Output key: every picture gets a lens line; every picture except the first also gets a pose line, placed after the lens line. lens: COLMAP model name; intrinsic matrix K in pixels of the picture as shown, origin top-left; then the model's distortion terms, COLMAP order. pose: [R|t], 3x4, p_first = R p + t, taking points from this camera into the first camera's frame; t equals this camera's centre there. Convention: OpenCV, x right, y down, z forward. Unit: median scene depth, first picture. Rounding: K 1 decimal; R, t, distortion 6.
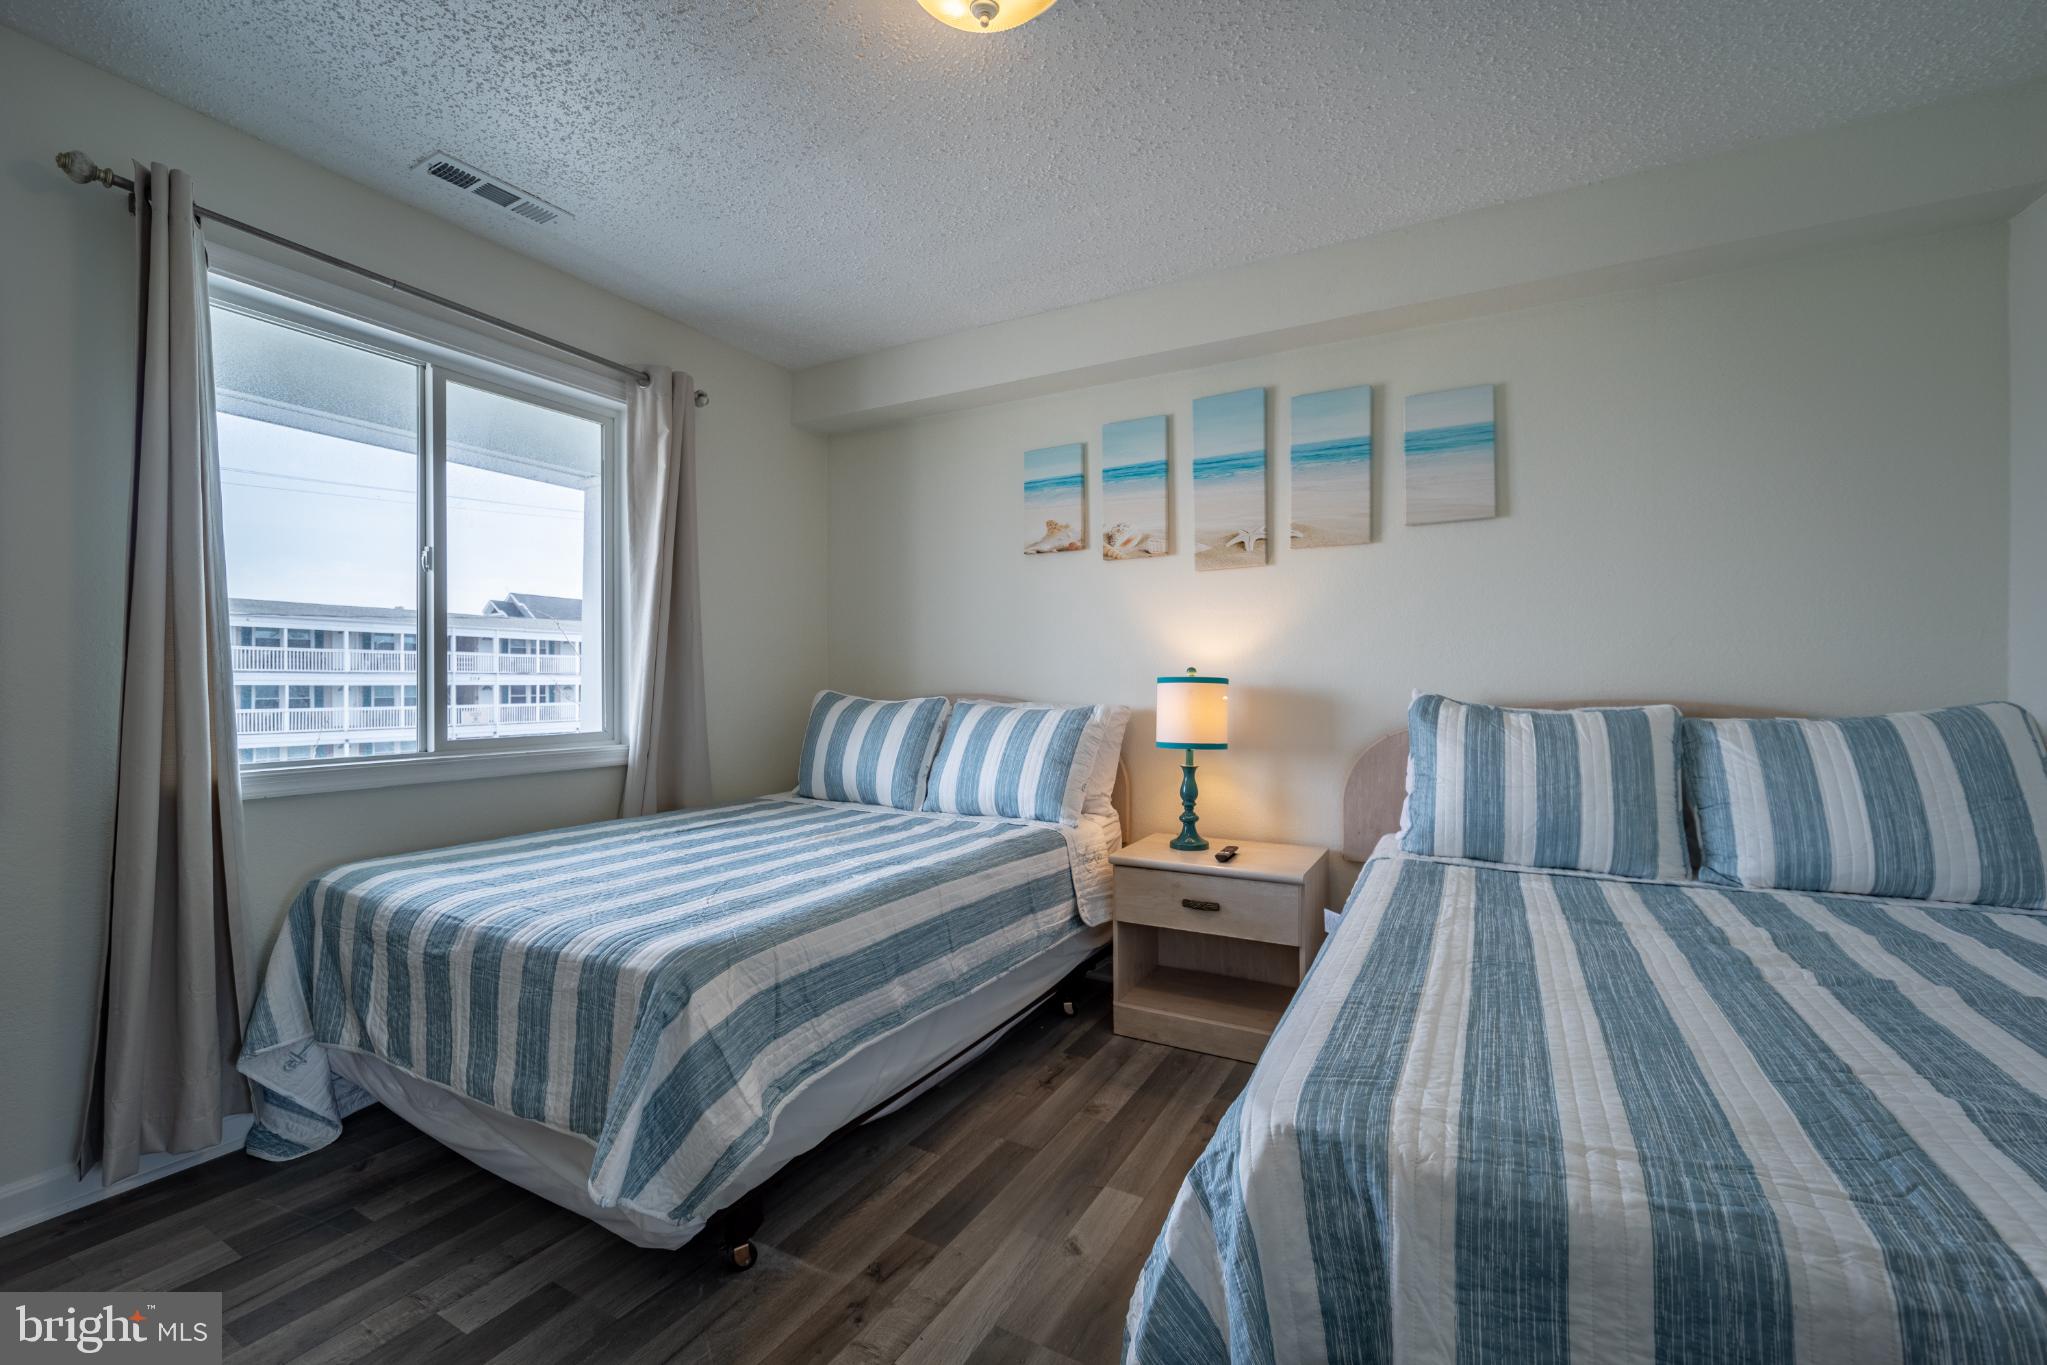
lens RADIAL K [[853.5, 0, 1029.8], [0, 853.5, 685.8], [0, 0, 1]] dist [0.014749, -0.000319]
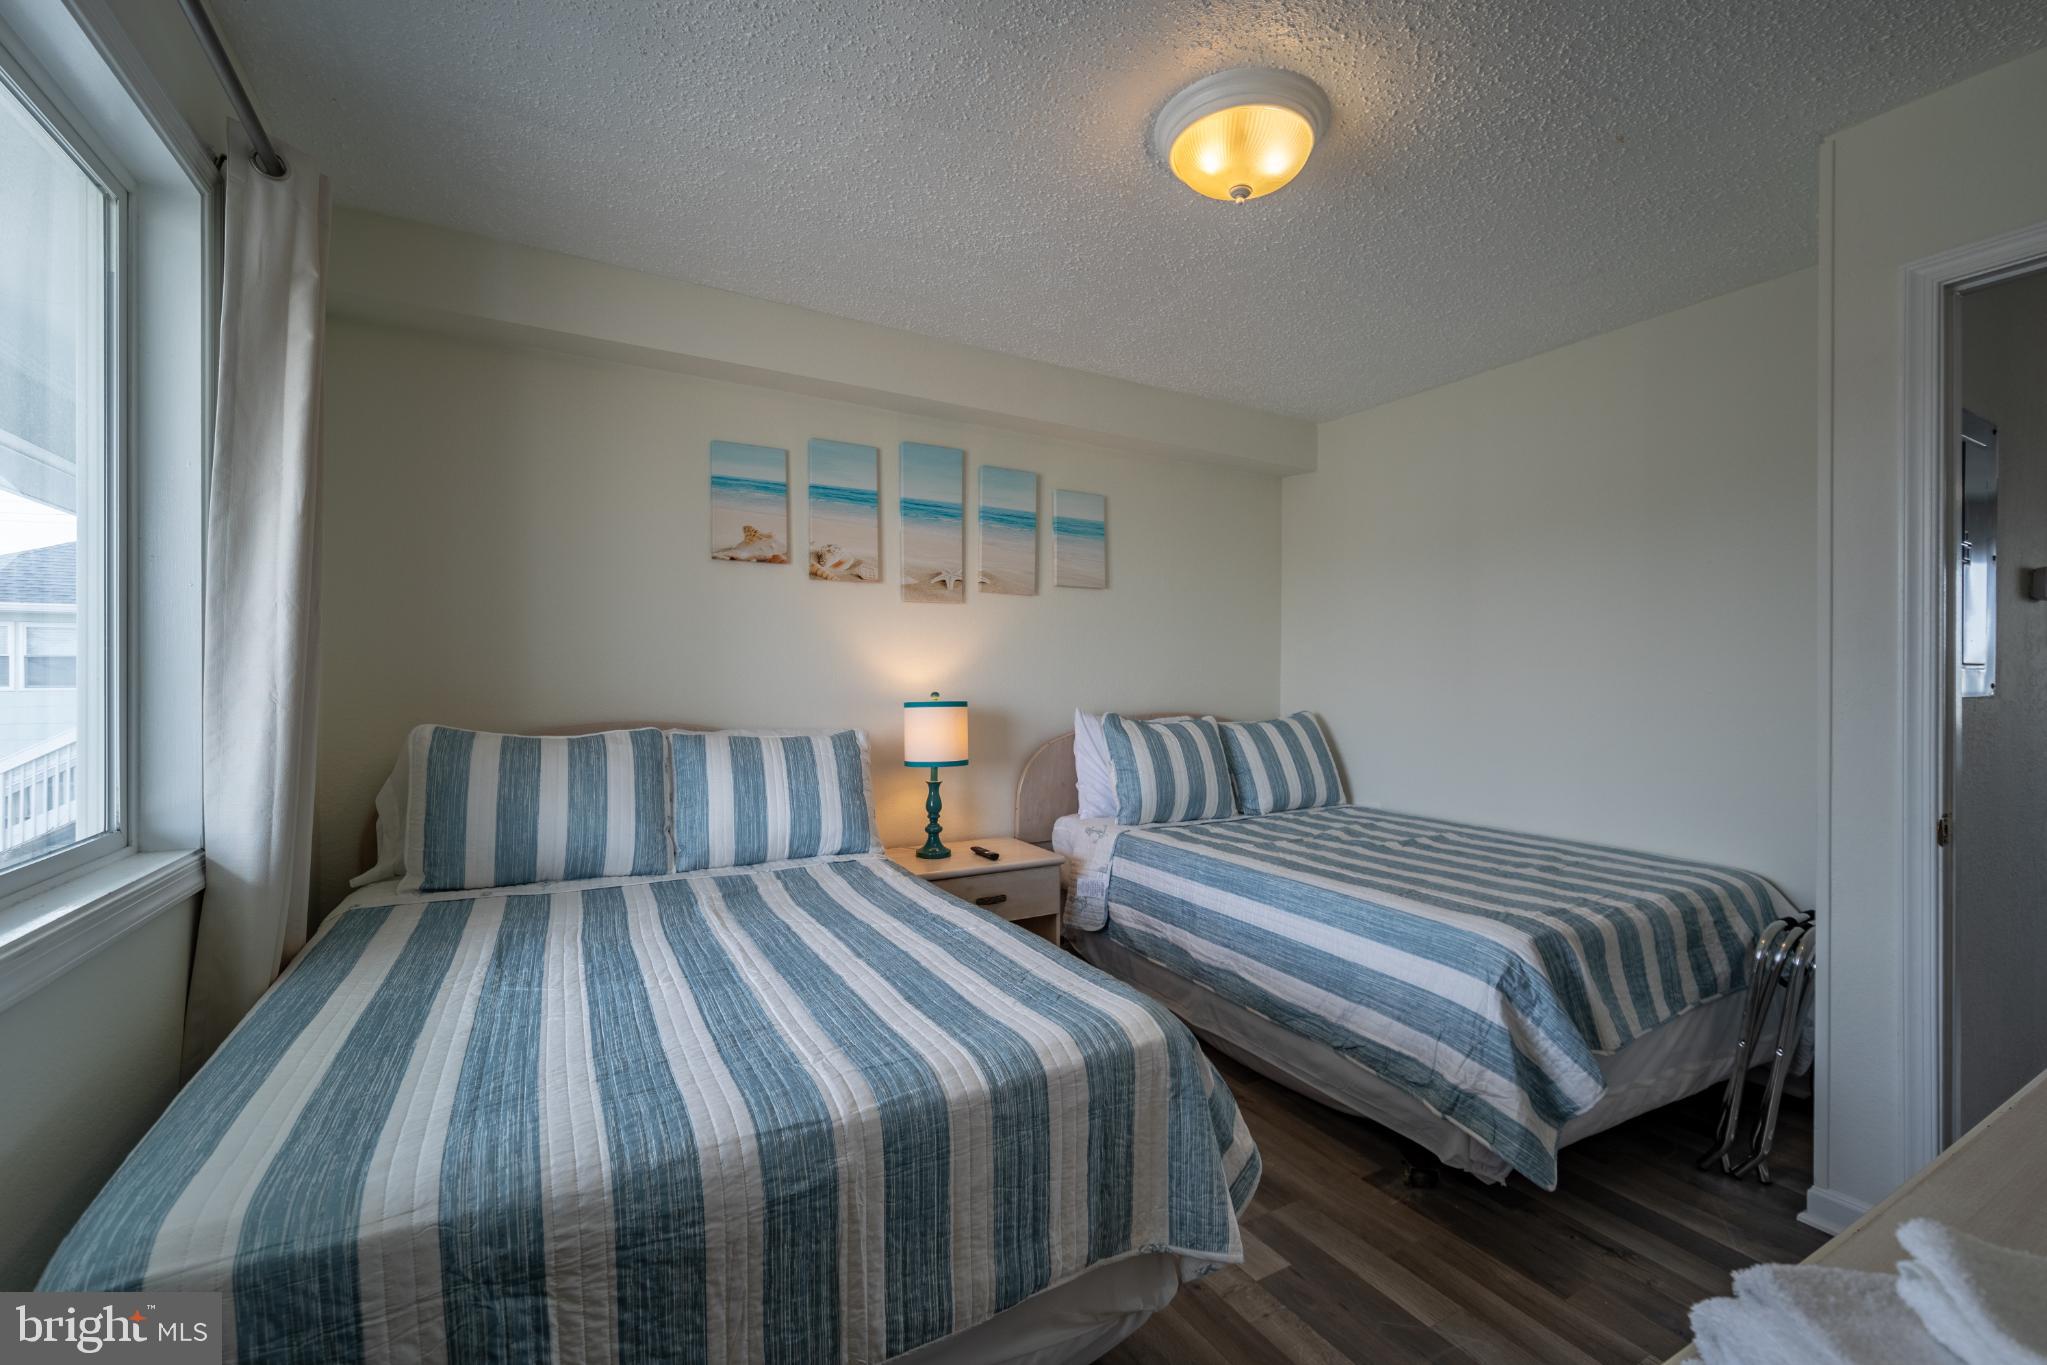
lens RADIAL K [[853.5, 0, 1029.8], [0, 853.5, 685.8], [0, 0, 1]] dist [0.014749, -0.000319]
pose [[0.519779, -0.004602, 0.854288, -0.664357], [-0.003622, 0.999965, 0.007590, -0.037156], [-0.854293, -0.007039, 0.519744, 0.310208]]
